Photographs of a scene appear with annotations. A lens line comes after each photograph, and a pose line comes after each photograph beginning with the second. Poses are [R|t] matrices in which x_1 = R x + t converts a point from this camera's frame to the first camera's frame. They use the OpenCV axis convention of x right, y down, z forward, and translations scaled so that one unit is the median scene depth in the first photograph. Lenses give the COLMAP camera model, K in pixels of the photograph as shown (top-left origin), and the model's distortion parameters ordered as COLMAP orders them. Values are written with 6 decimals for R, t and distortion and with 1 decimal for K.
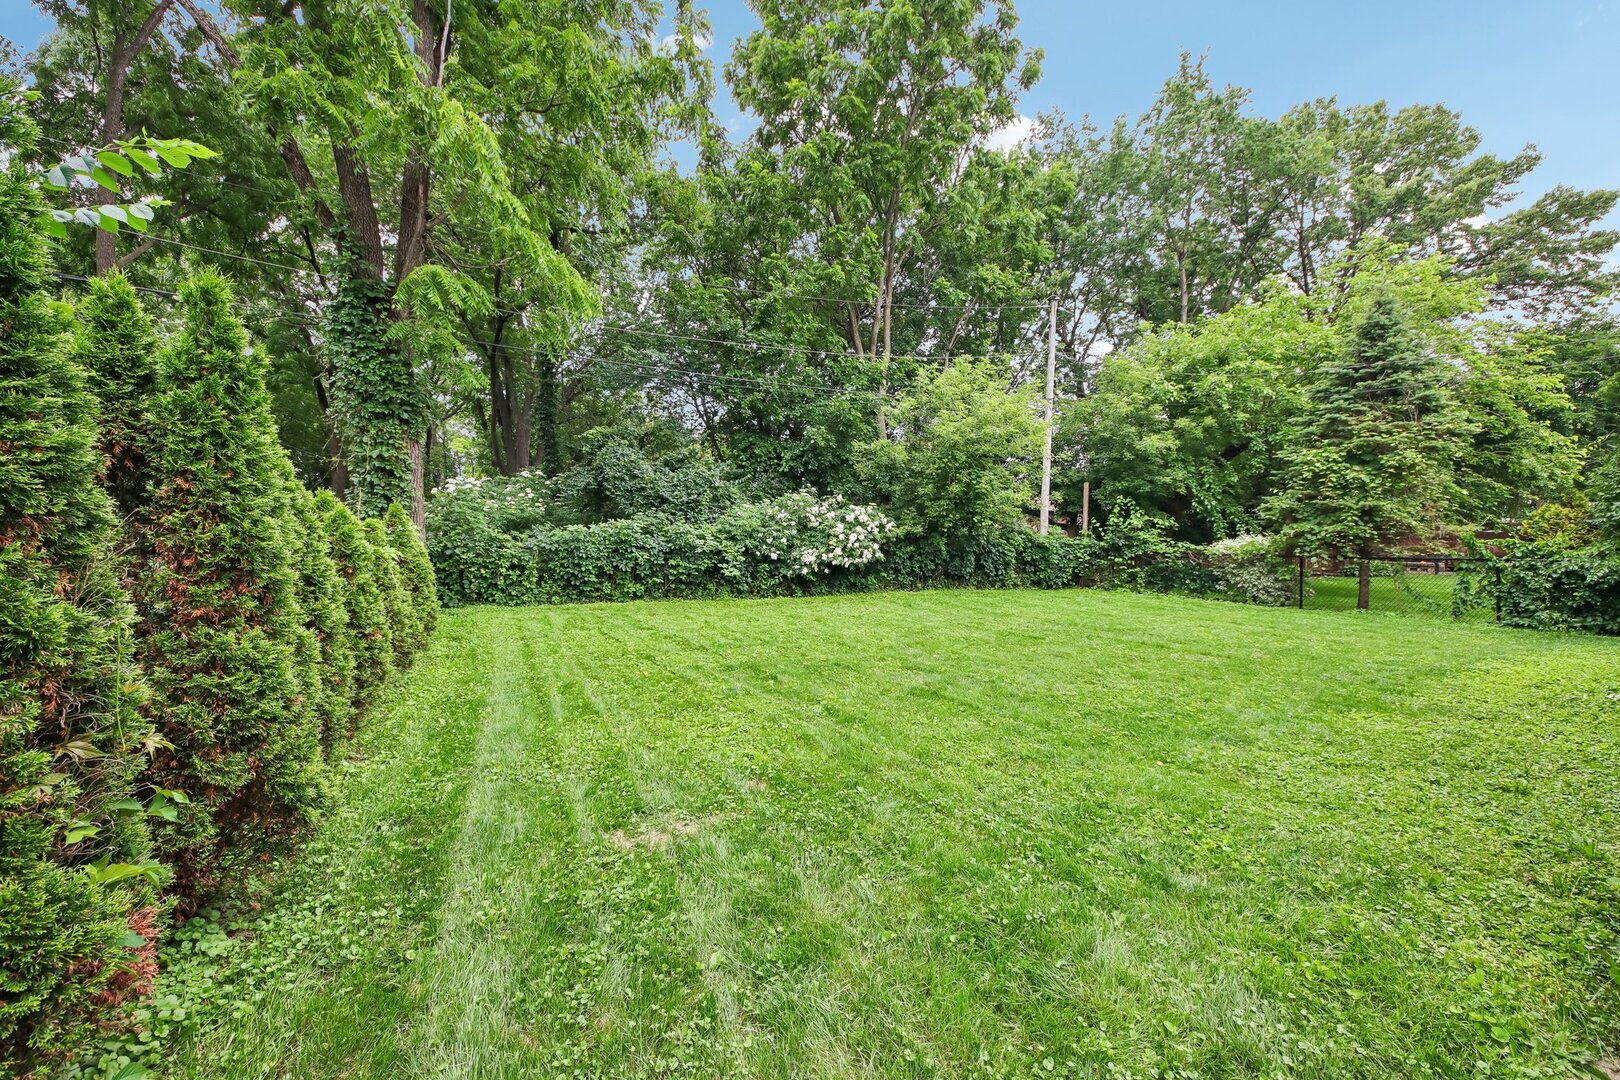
lens RADIAL K [[601.1, 0, 810.0], [0, 601.1, 540.0], [0, 0, 1]] dist [0.023871, -0.019148]
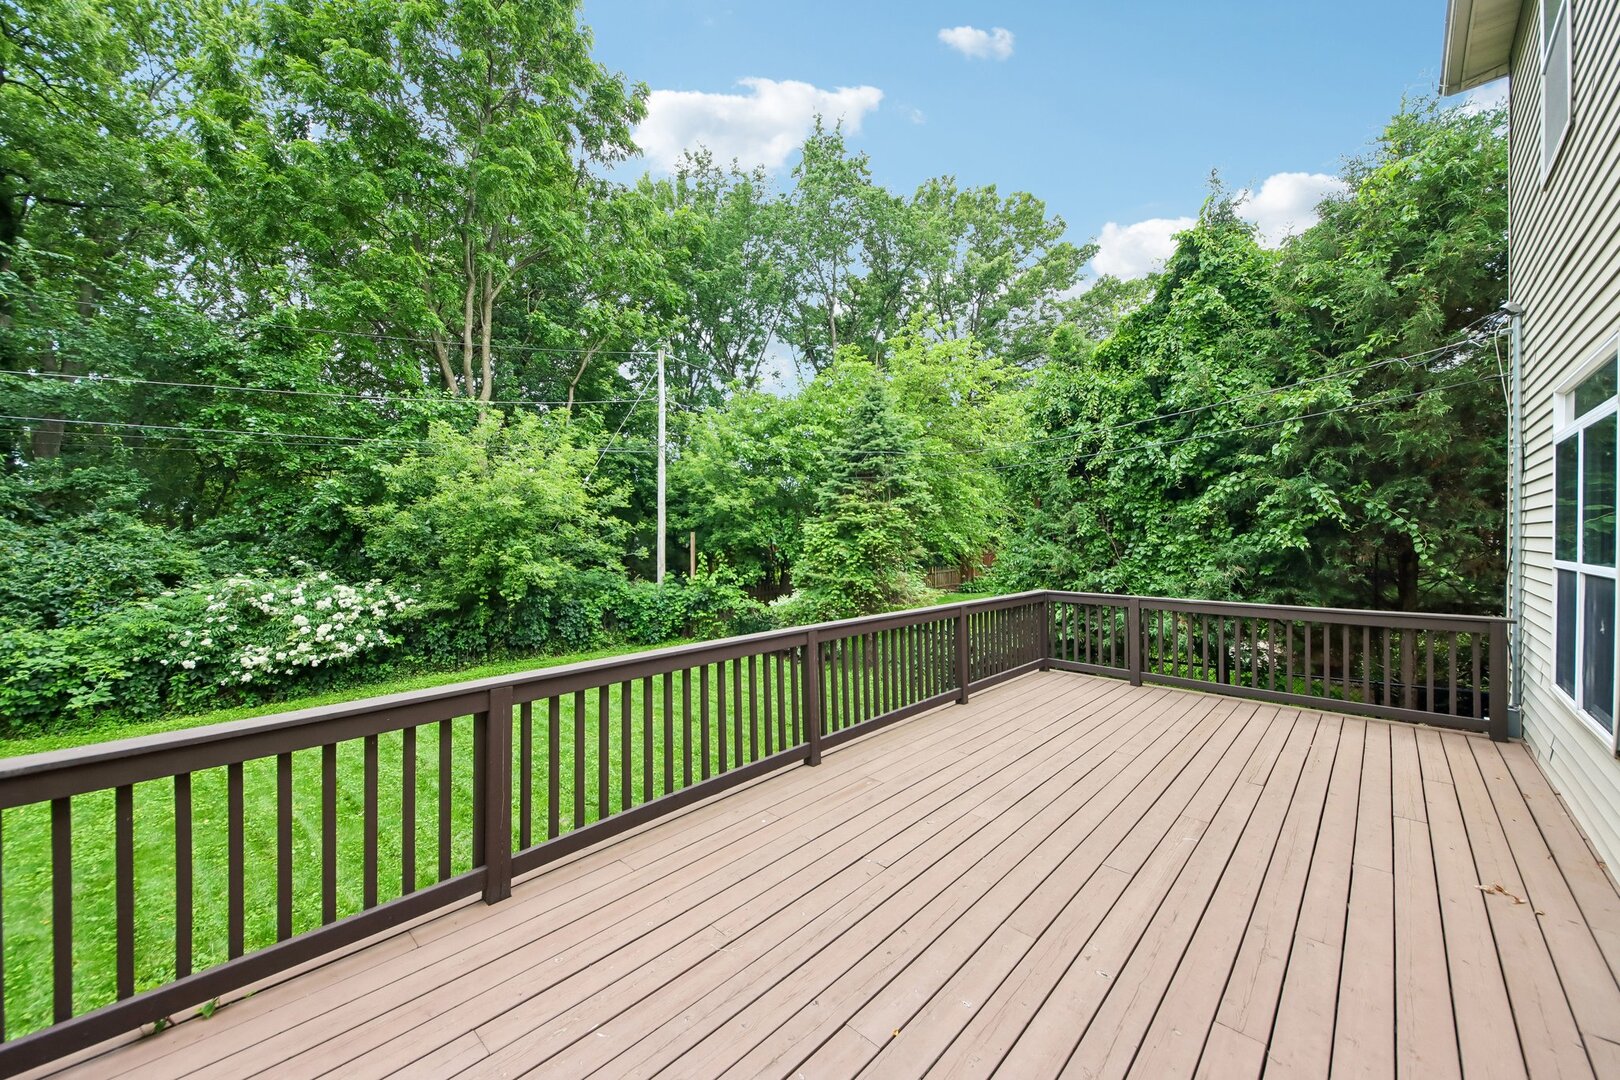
lens RADIAL K [[601.1, 0, 810.0], [0, 601.1, 540.0], [0, 0, 1]] dist [0.023871, -0.019148]
pose [[0.940824, -0.023930, 0.338050, 0.407631], [0.021784, 0.999711, 0.010143, -0.116612], [-0.338196, -0.002179, 0.941073, -0.000014]]
